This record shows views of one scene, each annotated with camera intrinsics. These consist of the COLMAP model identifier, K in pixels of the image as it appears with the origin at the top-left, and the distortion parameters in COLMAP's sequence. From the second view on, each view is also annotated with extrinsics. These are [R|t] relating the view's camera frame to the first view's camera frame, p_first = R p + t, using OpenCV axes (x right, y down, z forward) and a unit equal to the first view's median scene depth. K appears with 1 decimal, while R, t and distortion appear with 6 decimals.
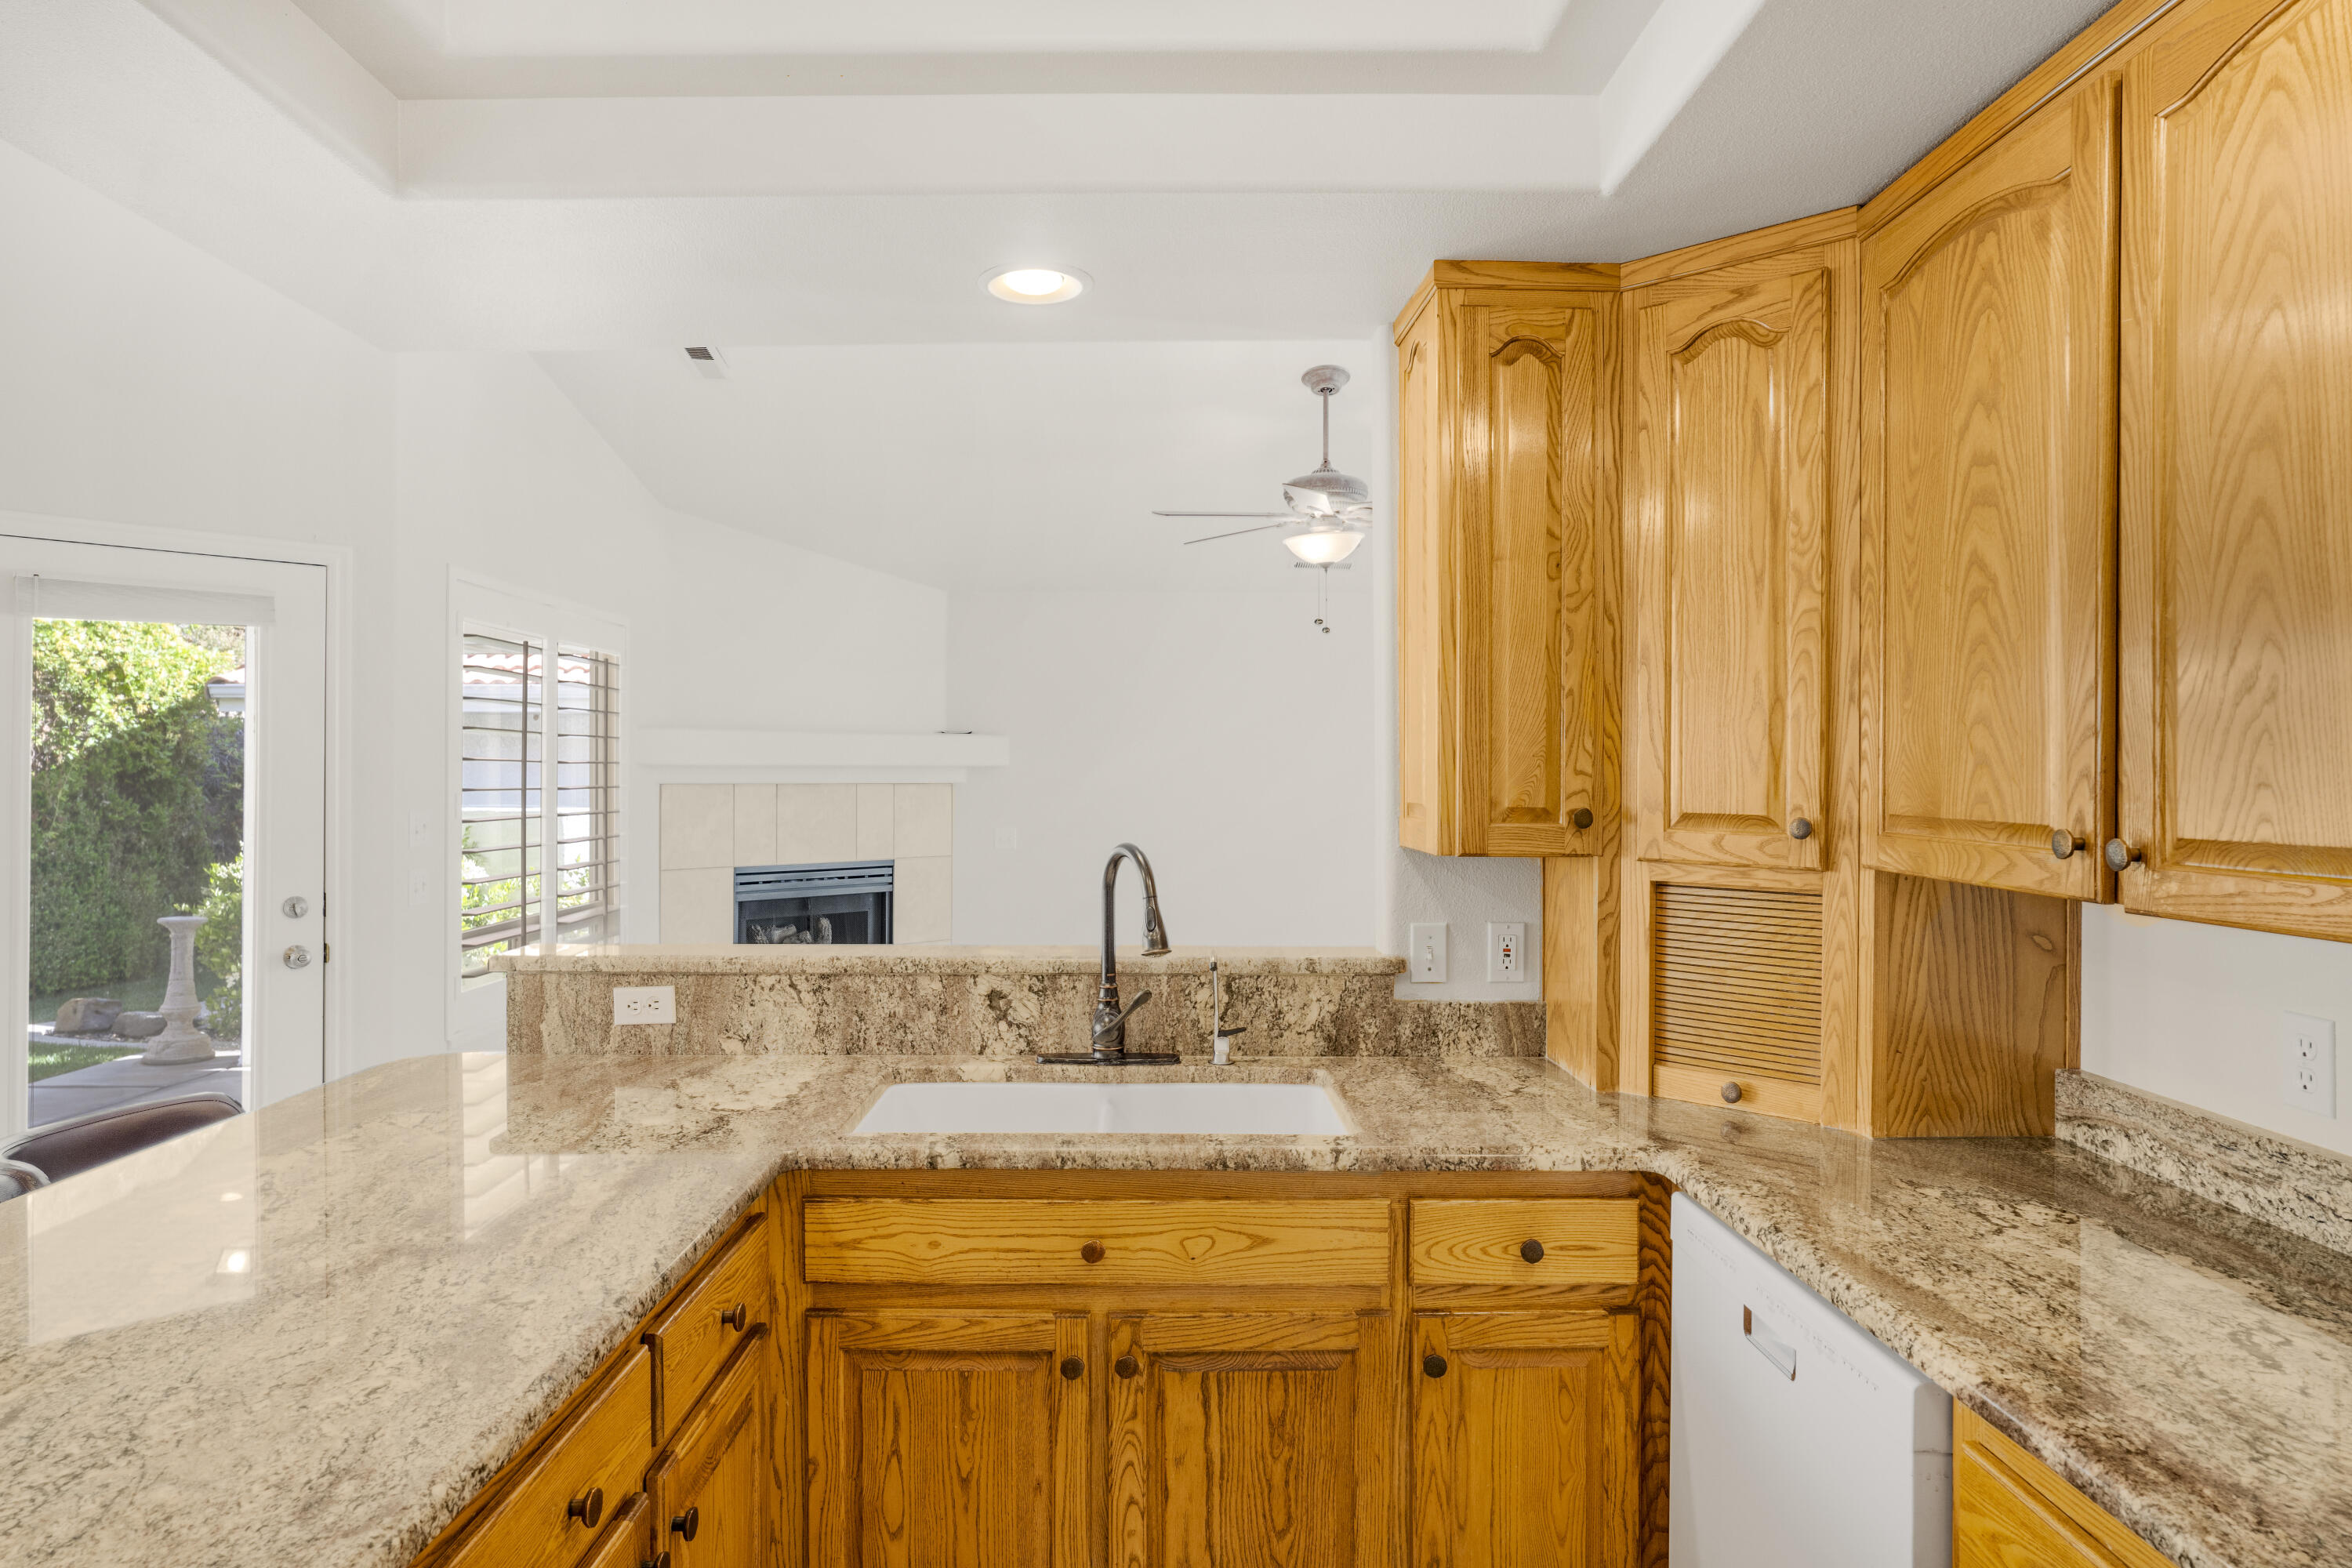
lens RADIAL K [[1399.9, 0, 1175.4], [0, 1399.9, 762.2], [0, 0, 1]] dist [-0.058736, 0.055538]
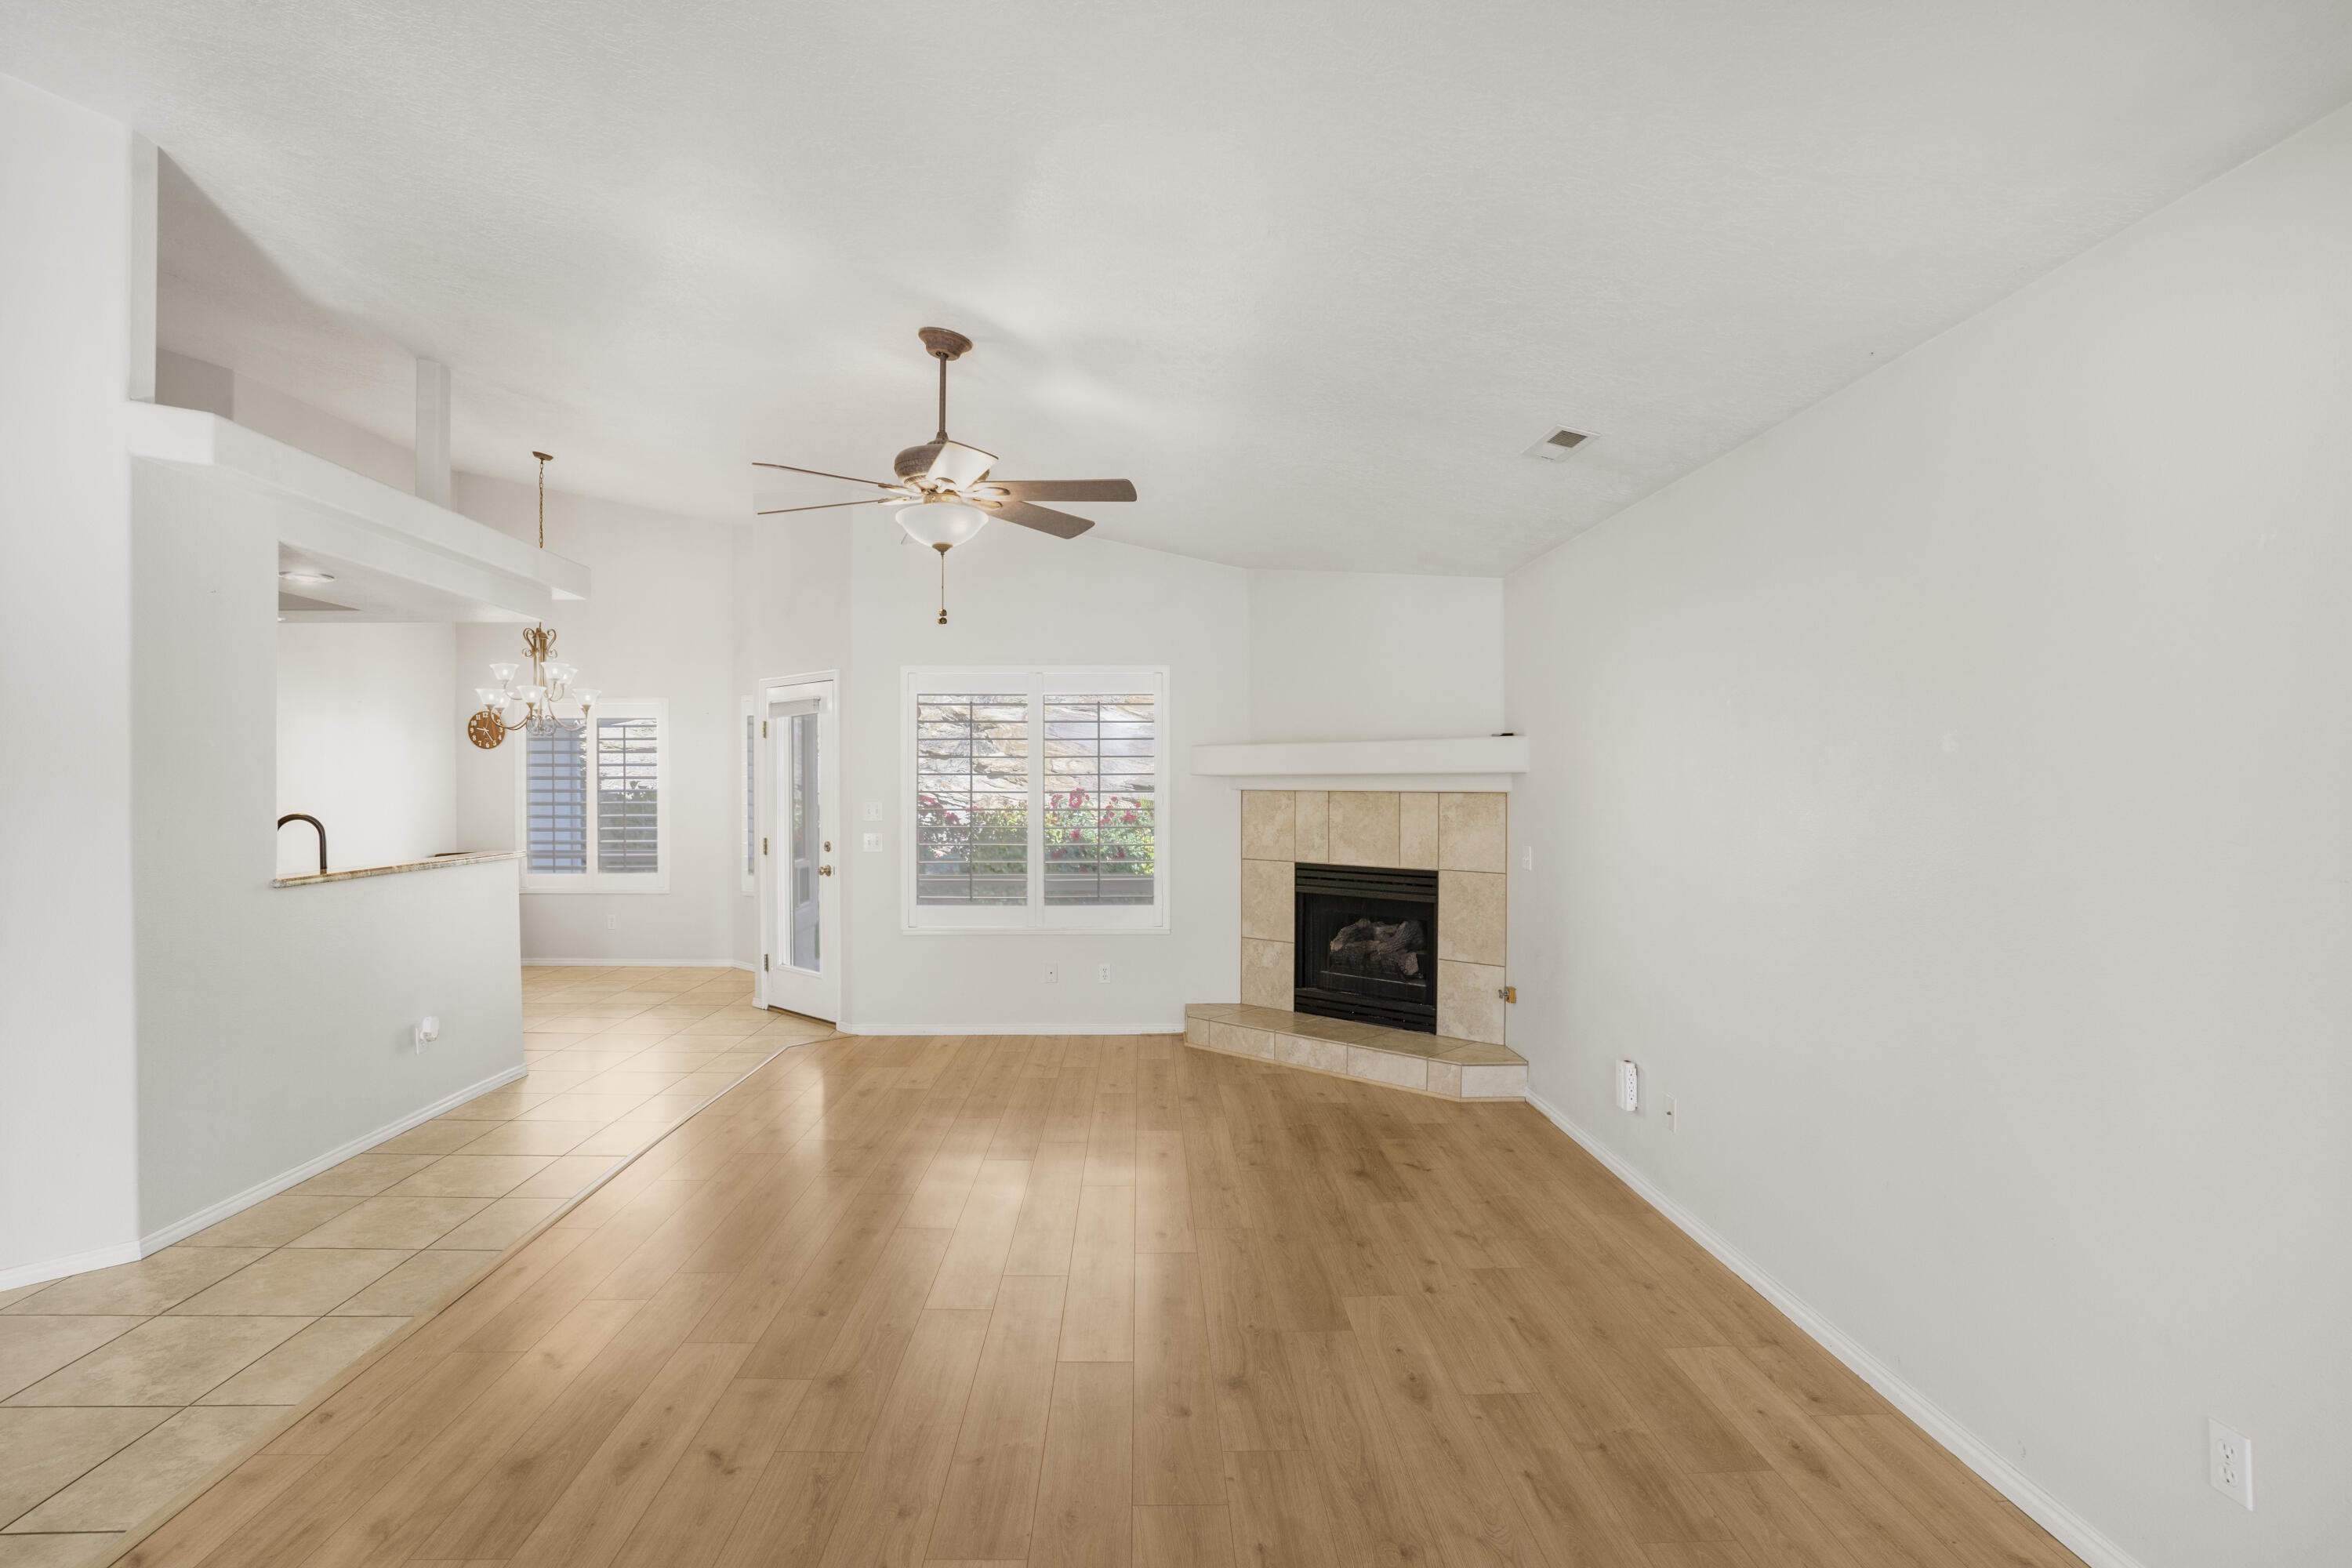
lens RADIAL K [[1164.3, 0, 1176.0], [0, 1164.3, 784.0], [0, 0, 1]] dist [-0.092270, 0.044150]
pose [[0.024670, 0.001316, -0.999695, 1.883993], [0.007441, 0.999971, 0.001500, 0.022600], [0.999668, -0.007476, 0.024659, 2.529763]]
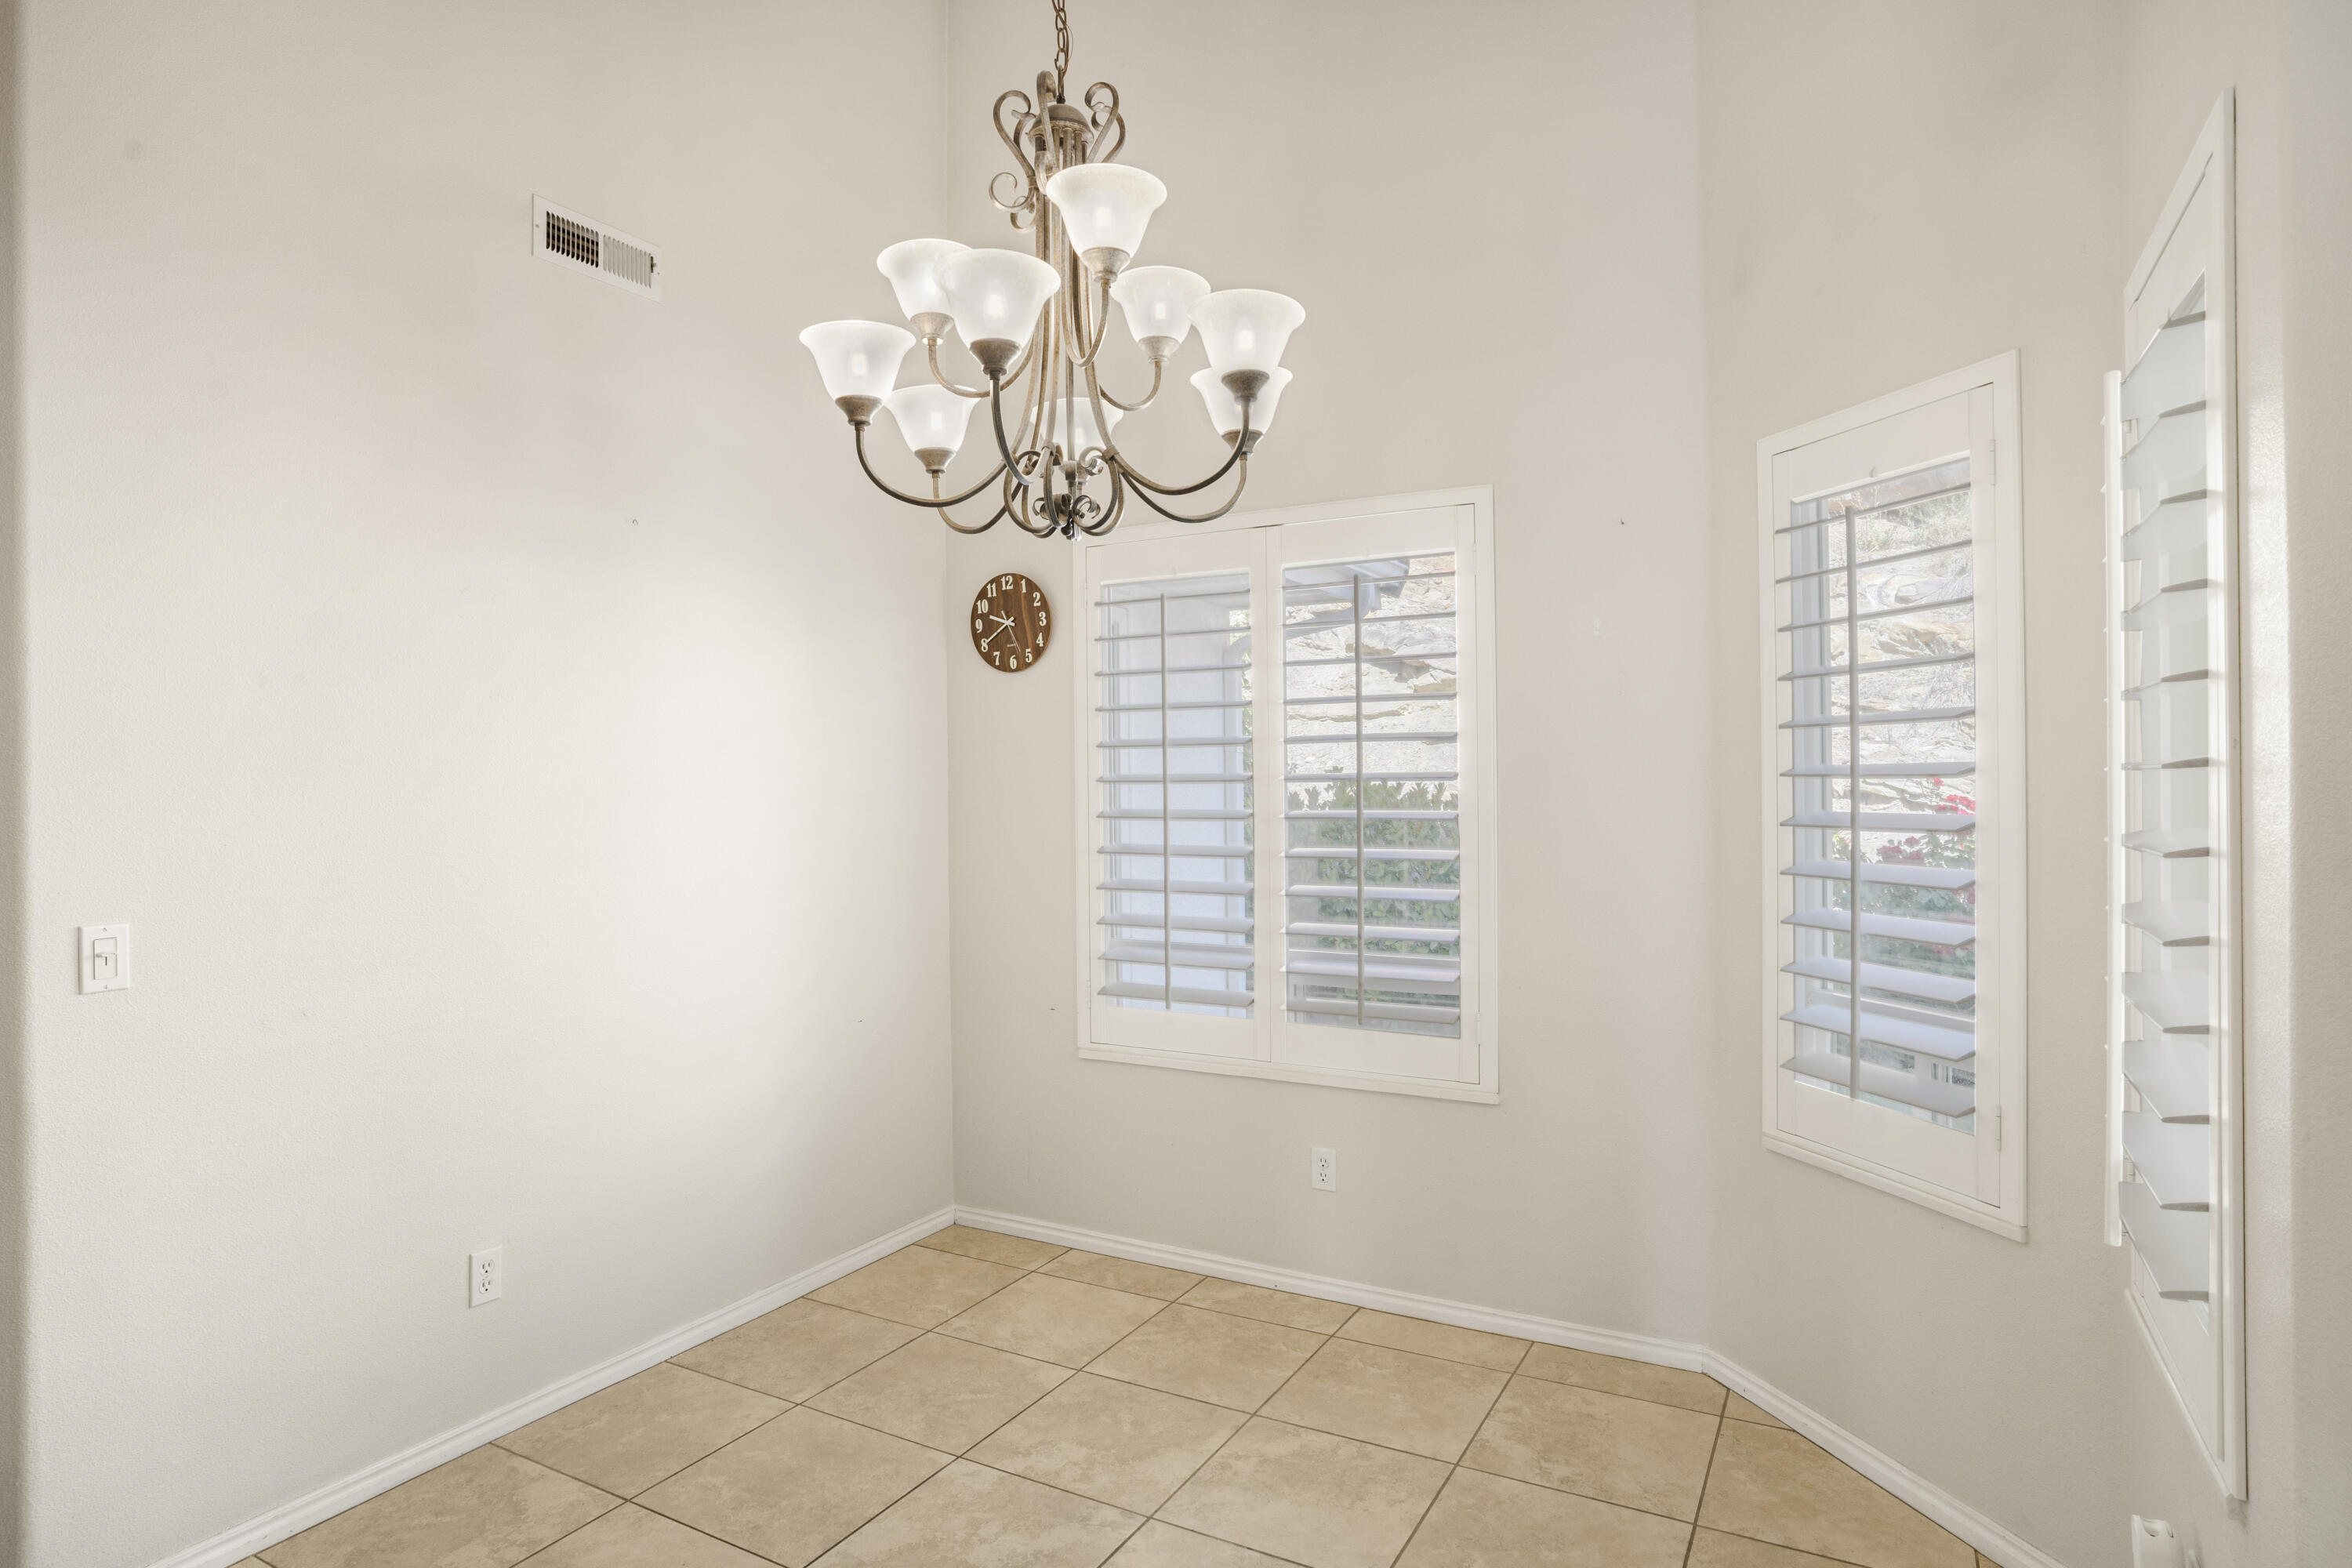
lens RADIAL K [[1283.9, 0, 1161.3], [0, 1283.9, 785.3], [0, 0, 1]] dist [-0.068942, 0.040579]
pose [[-0.495566, 0.005475, -0.868553, -0.697149], [0.013162, 0.999913, -0.001207, 0.042718], [0.868470, -0.012030, -0.495595, 1.259776]]
